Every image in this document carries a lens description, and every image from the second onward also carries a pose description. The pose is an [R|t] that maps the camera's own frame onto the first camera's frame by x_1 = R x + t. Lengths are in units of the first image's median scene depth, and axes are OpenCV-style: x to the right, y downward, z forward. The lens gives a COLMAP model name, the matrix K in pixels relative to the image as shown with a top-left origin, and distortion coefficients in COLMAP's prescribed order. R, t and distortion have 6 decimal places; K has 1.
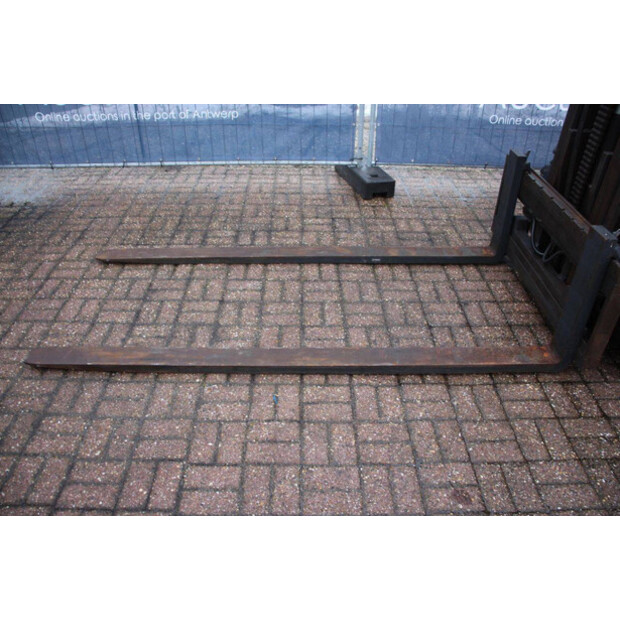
lens RADIAL K [[510.9, 0, 311.3], [0, 510.9, 309.4], [0, 0, 1]] dist [-0.144752, 0.090749]
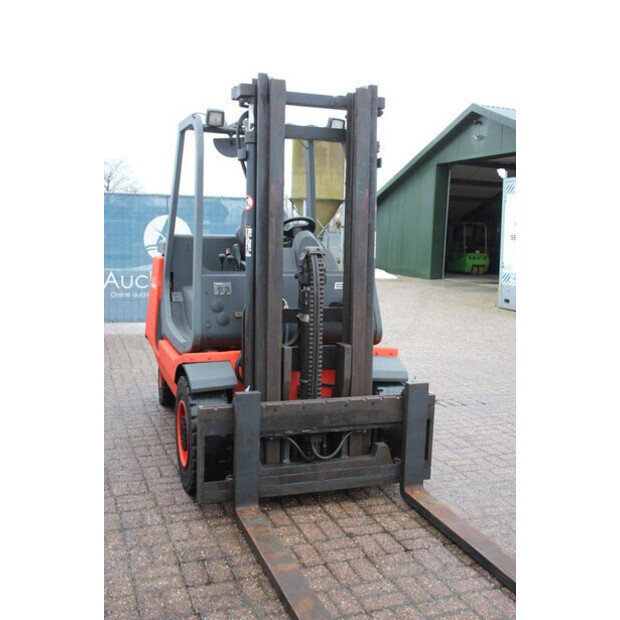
lens RADIAL K [[637.8, 0, 305.6], [0, 637.8, 309.8], [0, 0, 1]] dist [-0.043064, 0.000000]
pose [[-0.323104, -0.121872, 0.938483, -0.723910], [0.521418, 0.804651, 0.284008, -0.723256], [-0.789764, 0.581106, -0.196440, 1.048288]]
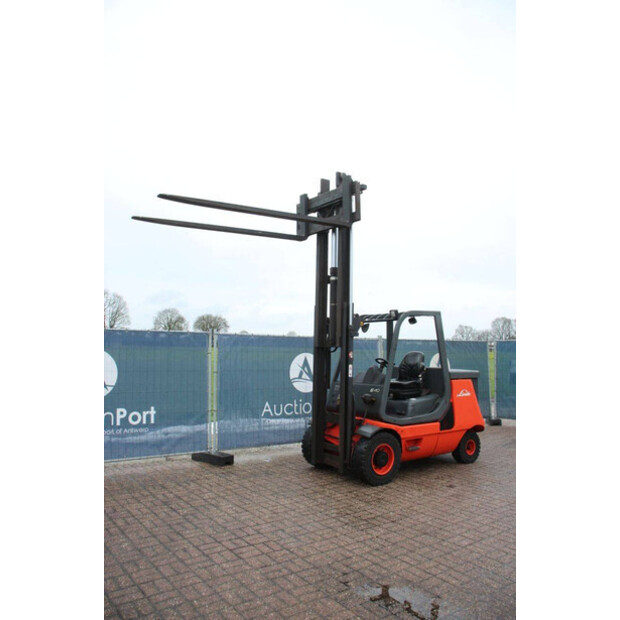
lens RADIAL K [[510.9, 0, 310.1], [0, 510.9, 307.4], [0, 0, 1]] dist [-0.144752, 0.090749]
pose [[0.819898, 0.043368, 0.570865, -1.019455], [0.327418, 0.782447, -0.529692, 0.596535], [-0.469644, 0.621205, 0.627327, -0.997065]]
